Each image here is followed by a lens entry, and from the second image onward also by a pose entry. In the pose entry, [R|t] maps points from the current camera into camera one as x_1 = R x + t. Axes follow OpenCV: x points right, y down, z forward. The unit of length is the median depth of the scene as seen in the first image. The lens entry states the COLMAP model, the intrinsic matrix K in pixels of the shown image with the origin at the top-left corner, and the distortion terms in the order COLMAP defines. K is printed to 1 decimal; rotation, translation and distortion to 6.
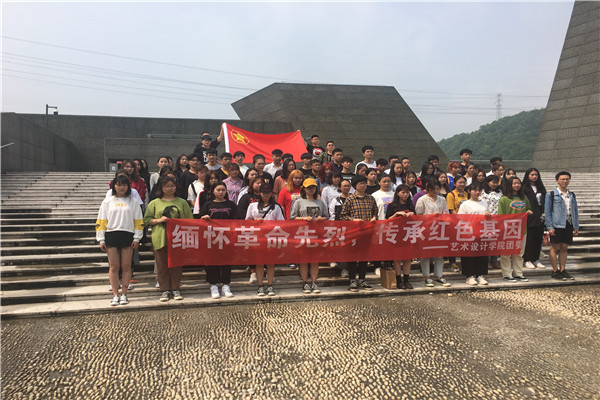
lens RADIAL K [[505.6, 0, 300.0], [0, 505.6, 200.0], [0, 0, 1]] dist [0.077164, -0.107523]
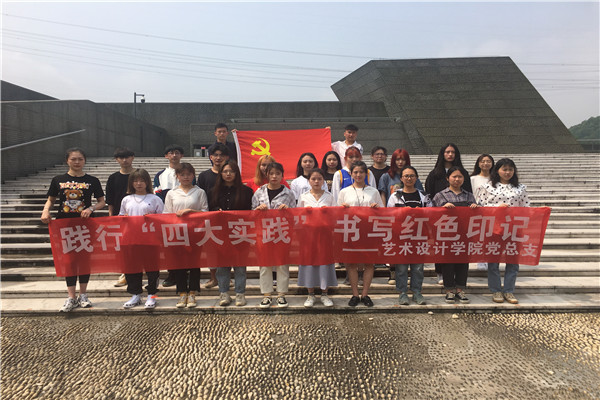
lens RADIAL K [[514.1, 0, 311.7], [0, 514.1, 179.2], [0, 0, 1]] dist [0.031939, -0.006025]
pose [[0.972023, -0.002198, -0.234877, 0.129712], [-0.001344, 0.999888, -0.014918, 0.001983], [0.234883, 0.014817, 0.971911, 0.117321]]
